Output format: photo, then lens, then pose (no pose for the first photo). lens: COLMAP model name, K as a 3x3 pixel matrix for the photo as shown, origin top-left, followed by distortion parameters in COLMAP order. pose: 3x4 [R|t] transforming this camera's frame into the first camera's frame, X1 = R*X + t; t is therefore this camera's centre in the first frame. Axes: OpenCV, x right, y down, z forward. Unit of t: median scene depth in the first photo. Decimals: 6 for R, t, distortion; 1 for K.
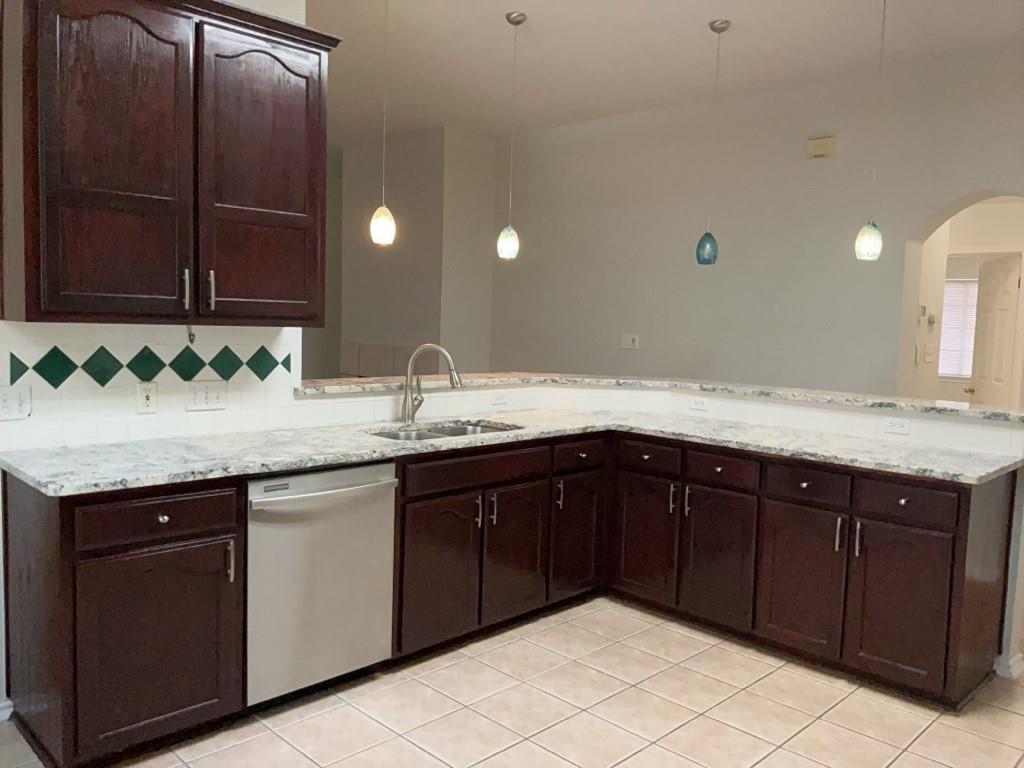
lens RADIAL K [[809.8, 0, 505.2], [0, 809.8, 381.6], [0, 0, 1]] dist [0.119155, -0.209774]
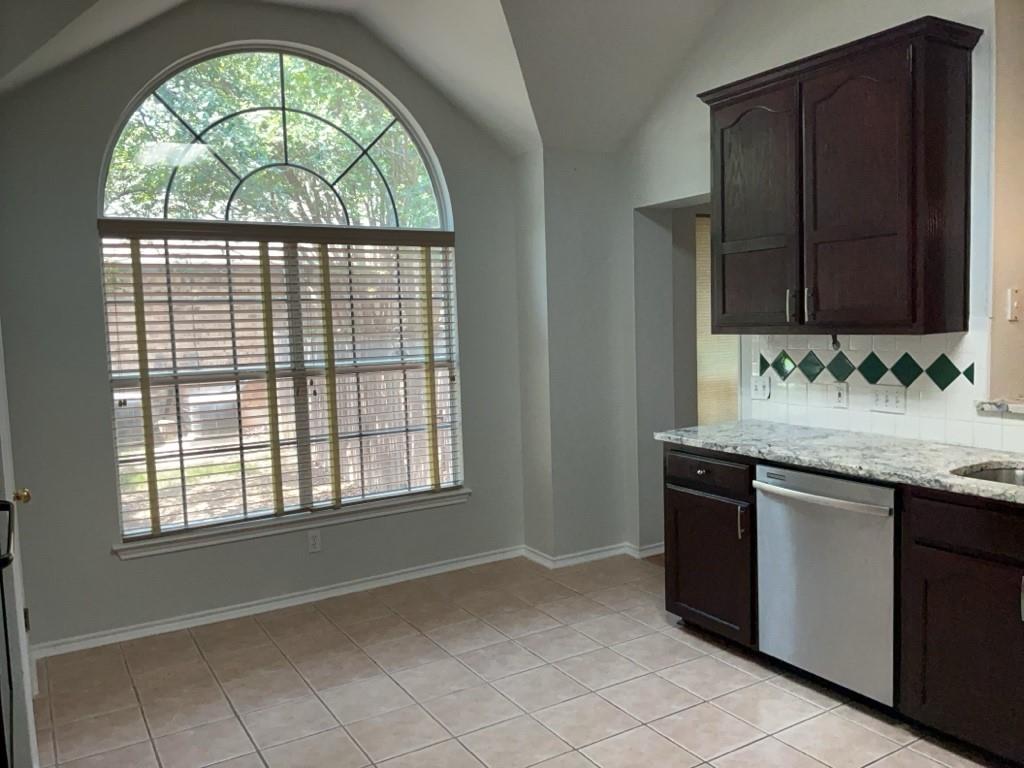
lens RADIAL K [[809.8, 0, 505.2], [0, 809.8, 381.6], [0, 0, 1]] dist [0.119155, -0.209774]
pose [[-0.230438, 0.054942, -0.971535, 0.797950], [-0.055170, 0.996061, 0.069415, -0.052874], [0.971522, 0.069596, -0.226499, 0.765206]]
